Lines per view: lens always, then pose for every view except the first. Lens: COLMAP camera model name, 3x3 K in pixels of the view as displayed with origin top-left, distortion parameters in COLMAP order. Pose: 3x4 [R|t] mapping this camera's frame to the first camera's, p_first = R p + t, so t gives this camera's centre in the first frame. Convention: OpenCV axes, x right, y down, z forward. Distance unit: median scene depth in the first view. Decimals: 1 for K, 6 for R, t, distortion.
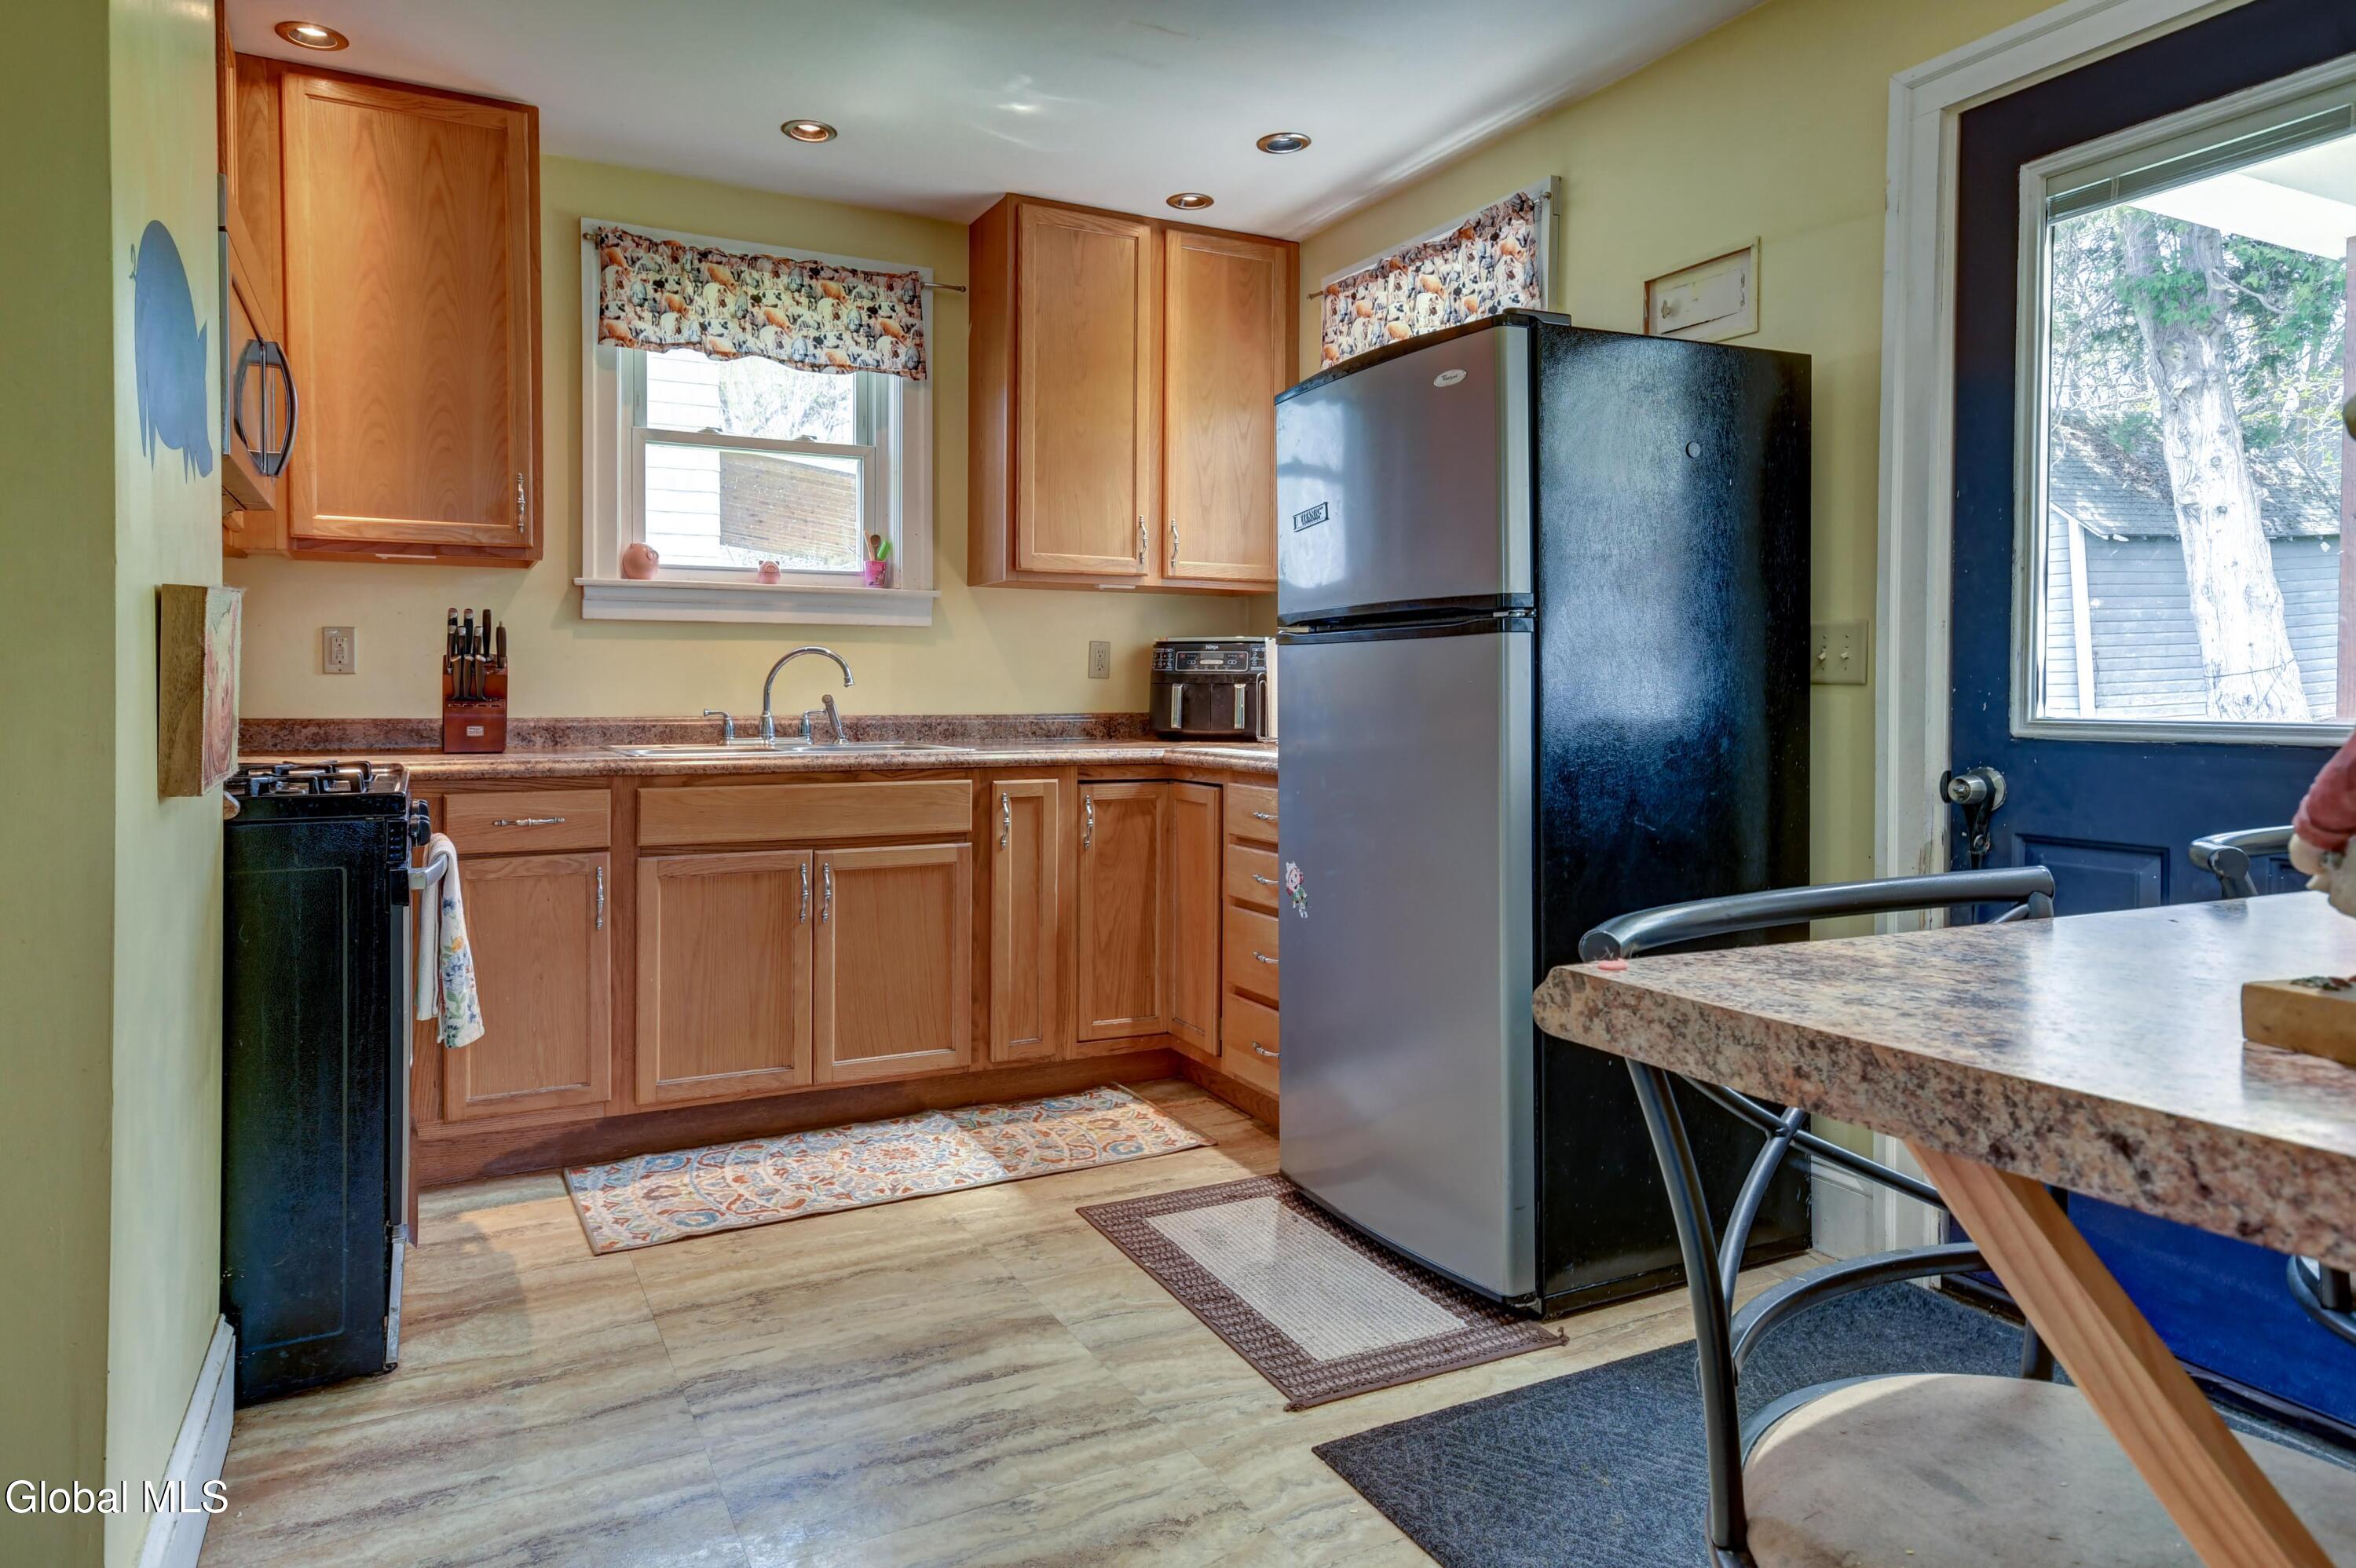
lens RADIAL K [[1426.9, 0, 1188.8], [0, 1426.9, 807.1], [0, 0, 1]] dist [-0.003192, 0.046080]
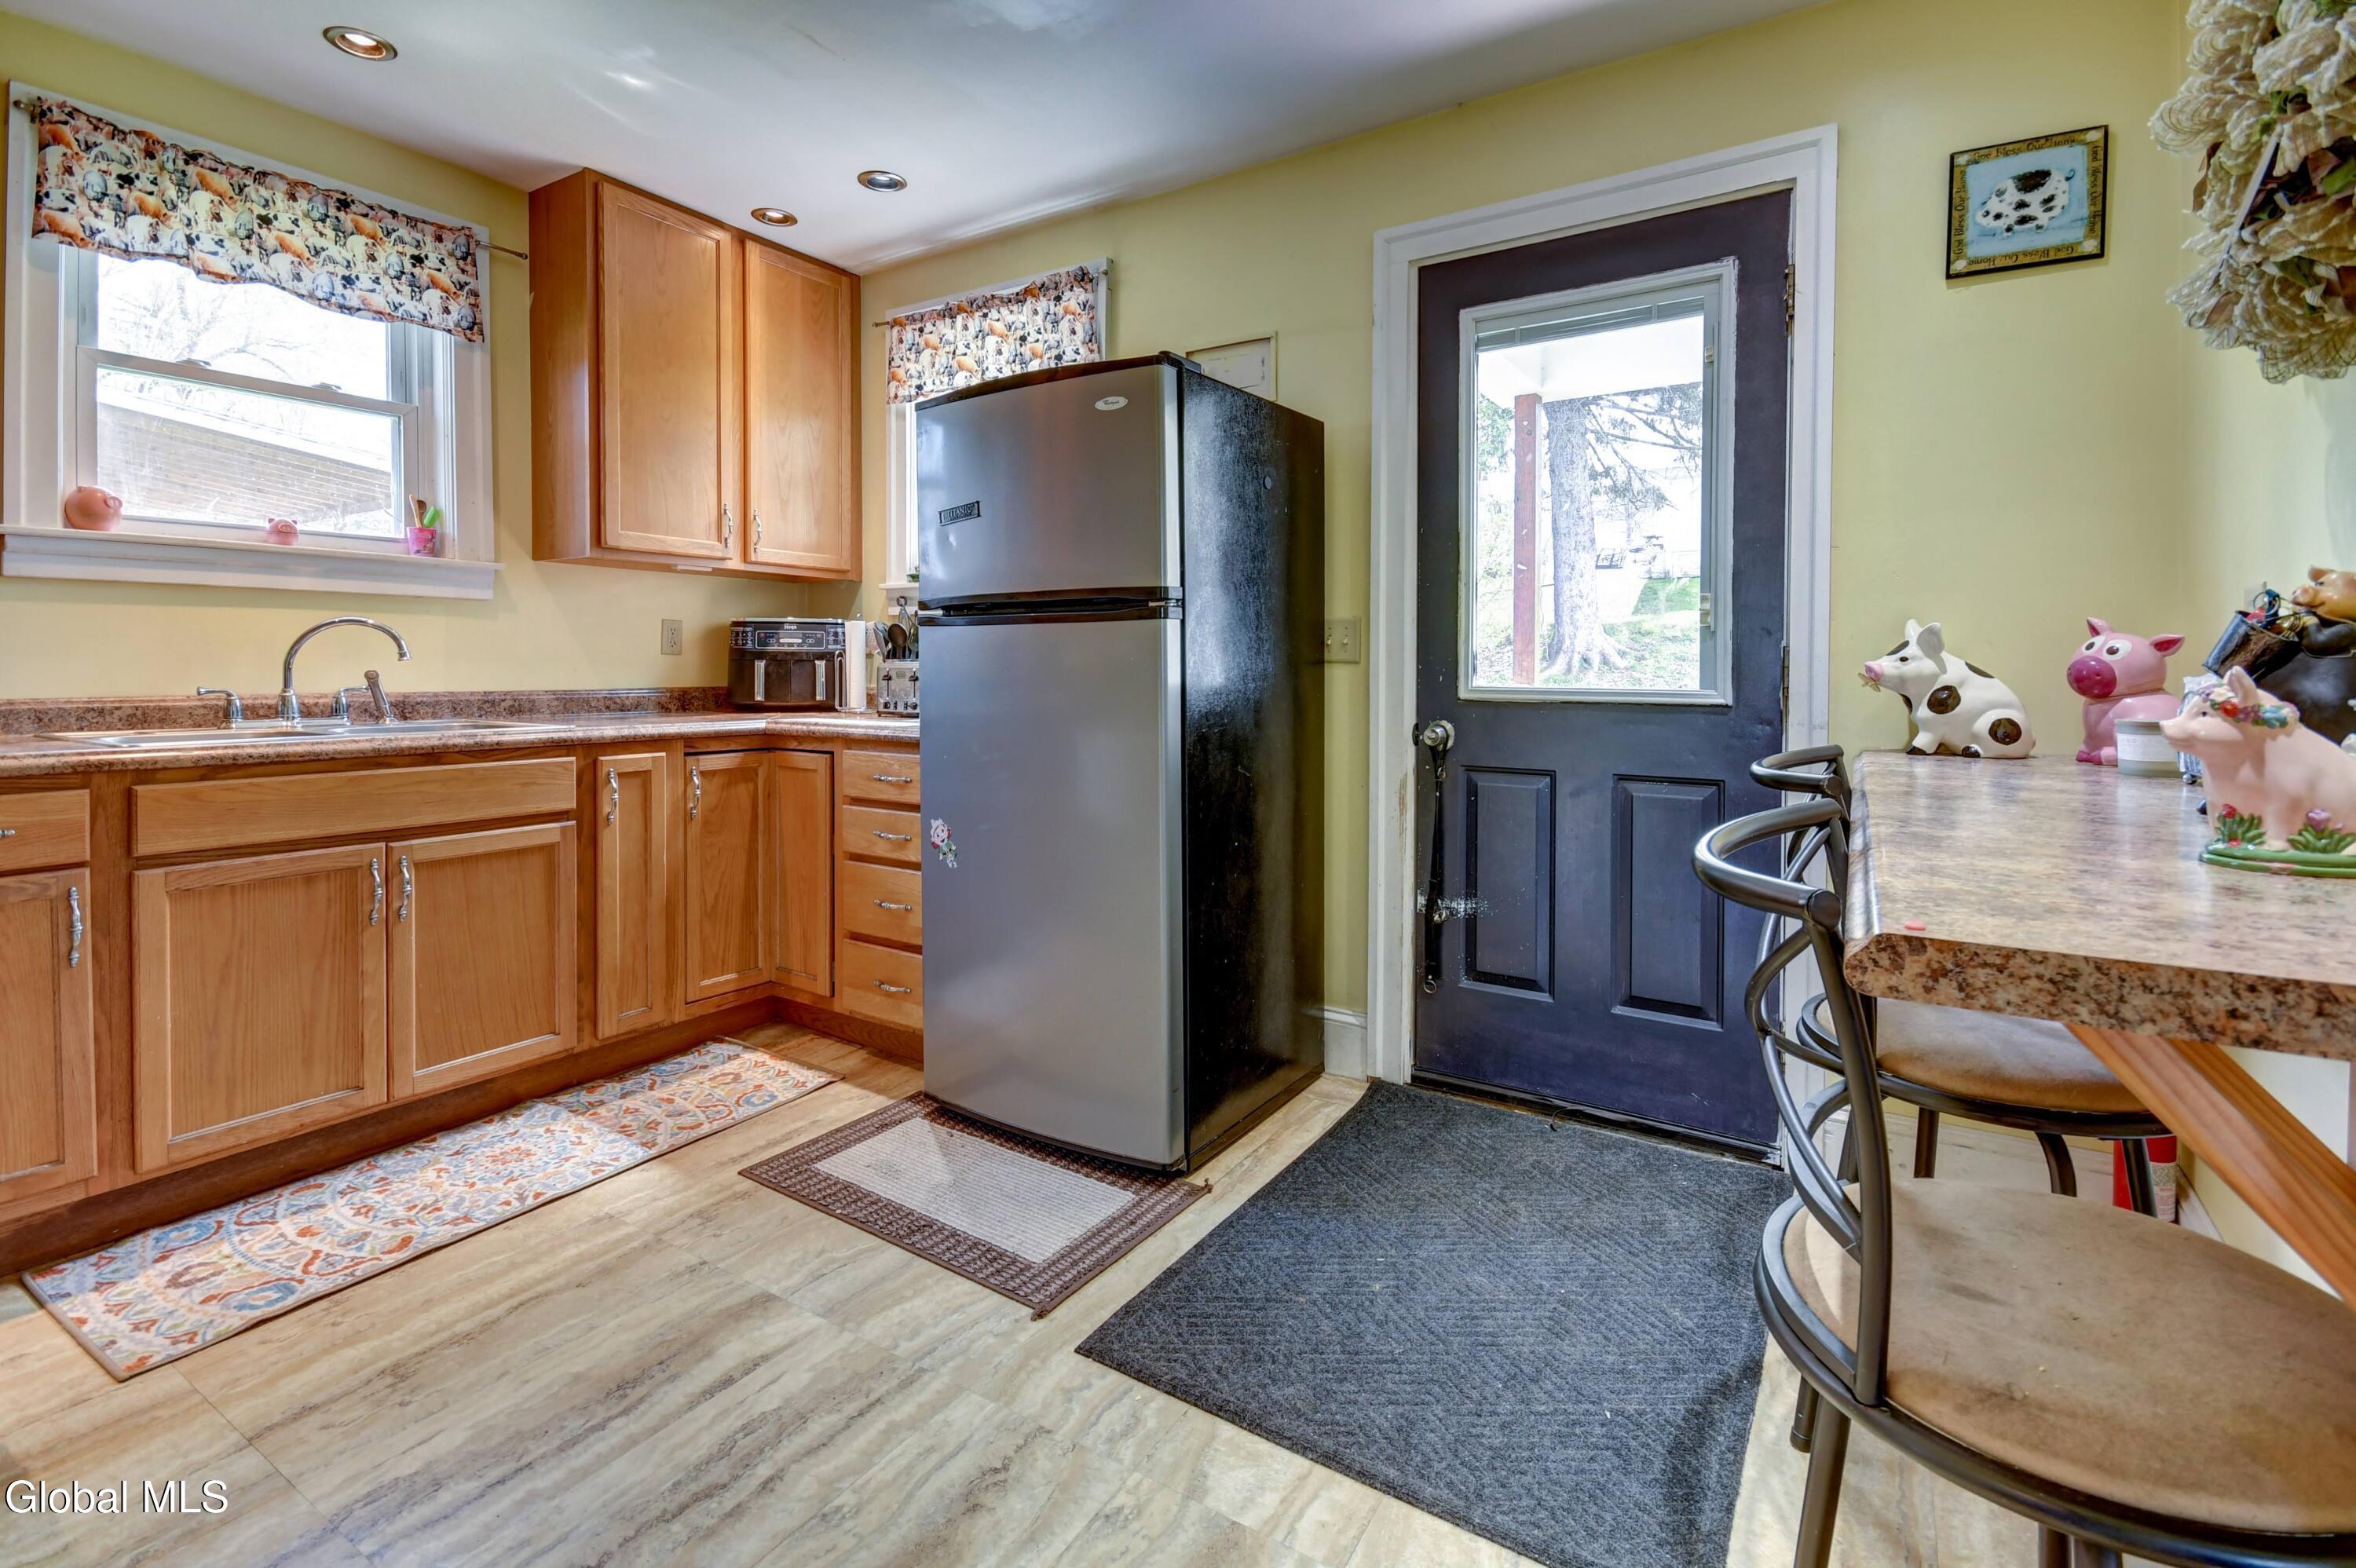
lens RADIAL K [[1042.3, 0, 1139.2], [0, 1042.3, 740.9], [0, 0, 1]] dist [0.021142, -0.011773]
pose [[0.861483, -0.035642, 0.506535, -0.185565], [0.039986, 0.999198, 0.002302, -0.016554], [-0.506210, 0.018271, 0.862216, 0.184183]]
